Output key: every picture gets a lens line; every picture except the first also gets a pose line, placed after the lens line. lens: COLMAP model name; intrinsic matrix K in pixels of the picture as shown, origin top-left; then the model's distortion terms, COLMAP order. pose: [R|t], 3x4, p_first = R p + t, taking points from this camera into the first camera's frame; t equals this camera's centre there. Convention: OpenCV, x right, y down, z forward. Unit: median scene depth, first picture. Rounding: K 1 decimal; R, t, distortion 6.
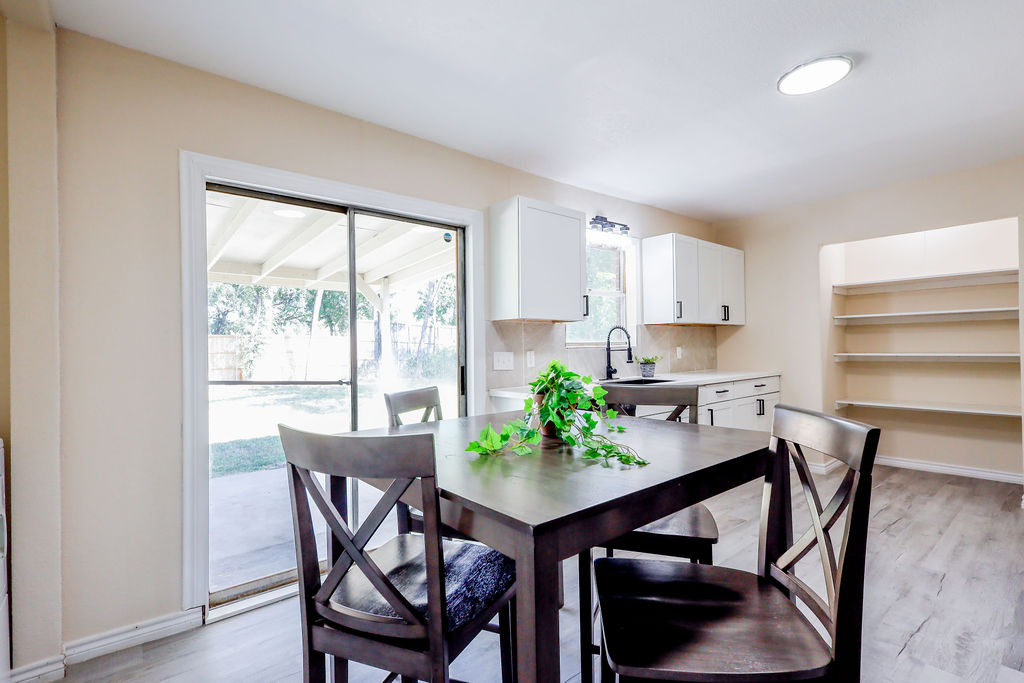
lens RADIAL K [[469.2, 0, 507.7], [0, 469.2, 342.7], [0, 0, 1]] dist [0.000962, -0.000330]
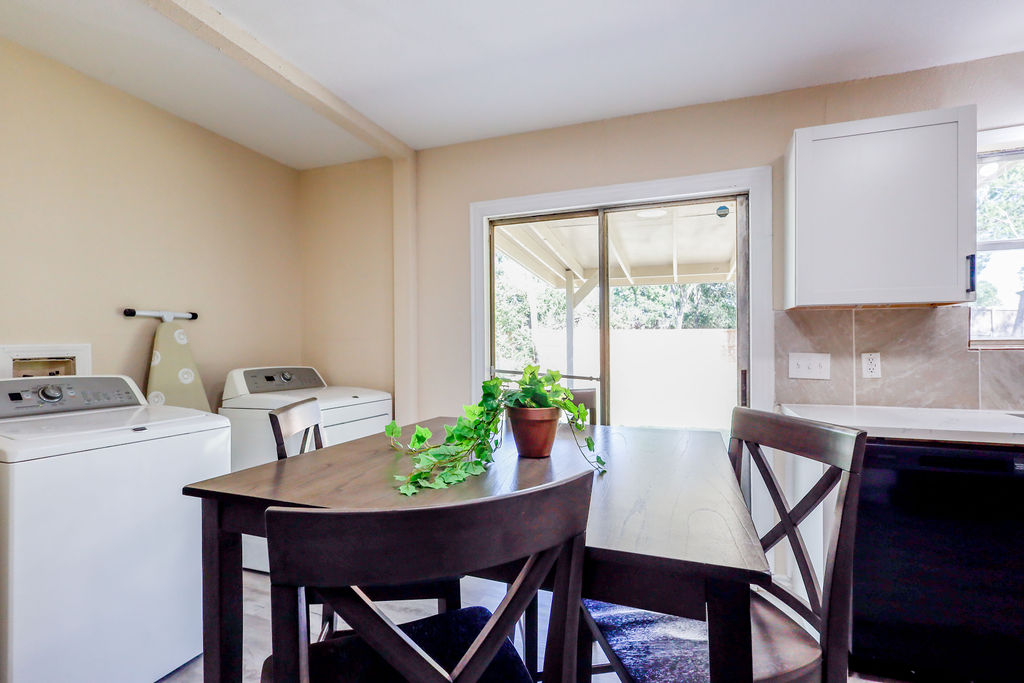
lens RADIAL K [[469.6, 0, 515.4], [0, 469.6, 343.2], [0, 0, 1]] dist [-0.005551, -0.000291]
pose [[0.504676, 0.005854, -0.863289, 0.386435], [0.002072, 0.999966, 0.007992, -0.001947], [0.863306, -0.005823, 0.504647, 0.266694]]
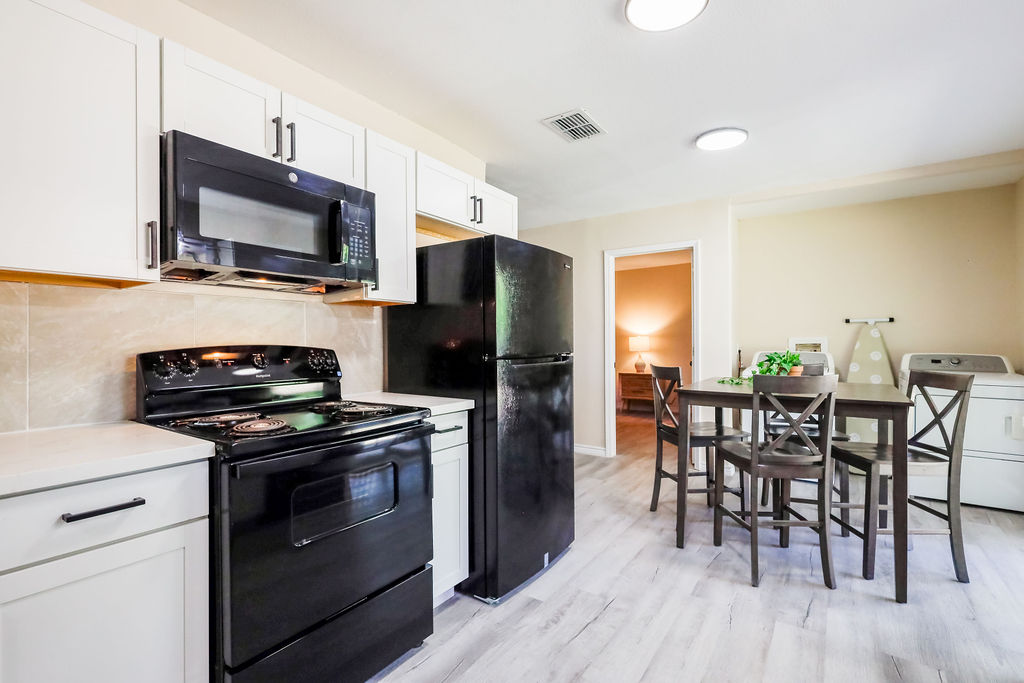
lens RADIAL K [[472.7, 0, 510.6], [0, 472.7, 343.2], [0, 0, 1]] dist [-0.000819, 0.001226]
pose [[-0.960613, 0.018317, -0.277286, 0.813237], [0.018498, 0.999827, 0.001963, -0.000384], [0.277274, -0.003243, -0.960785, 1.205975]]
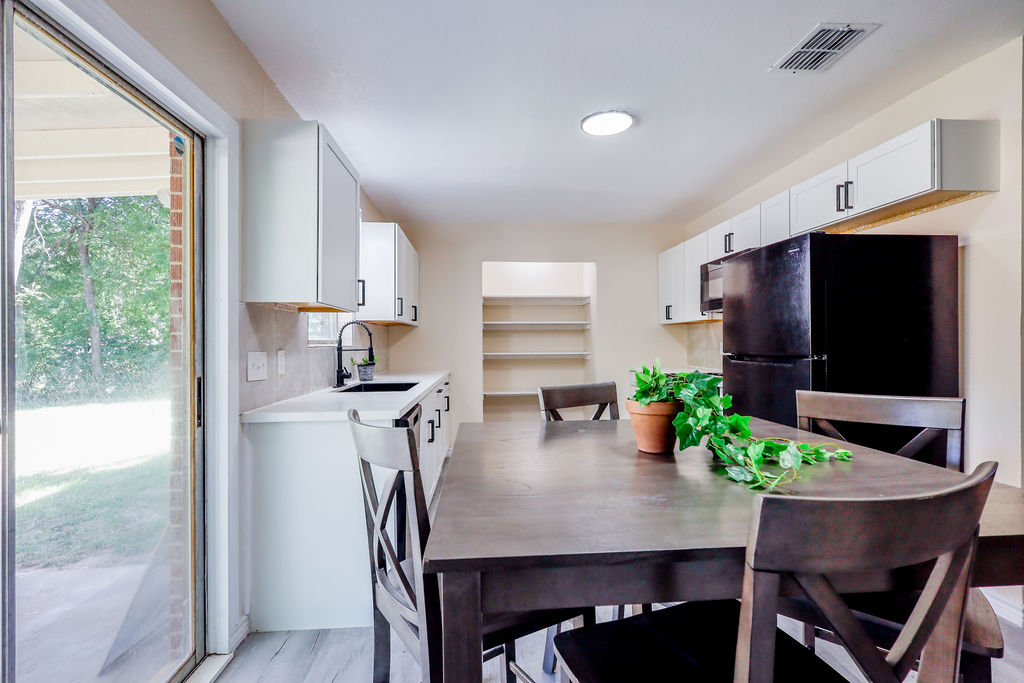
lens RADIAL K [[472.7, 0, 510.6], [0, 472.7, 343.2], [0, 0, 1]] dist [-0.000819, 0.001226]
pose [[0.587637, 0.011862, 0.809037, -0.337648], [-0.010603, 0.999920, -0.006959, 0.008227], [-0.809055, -0.004489, 0.587716, 0.345808]]
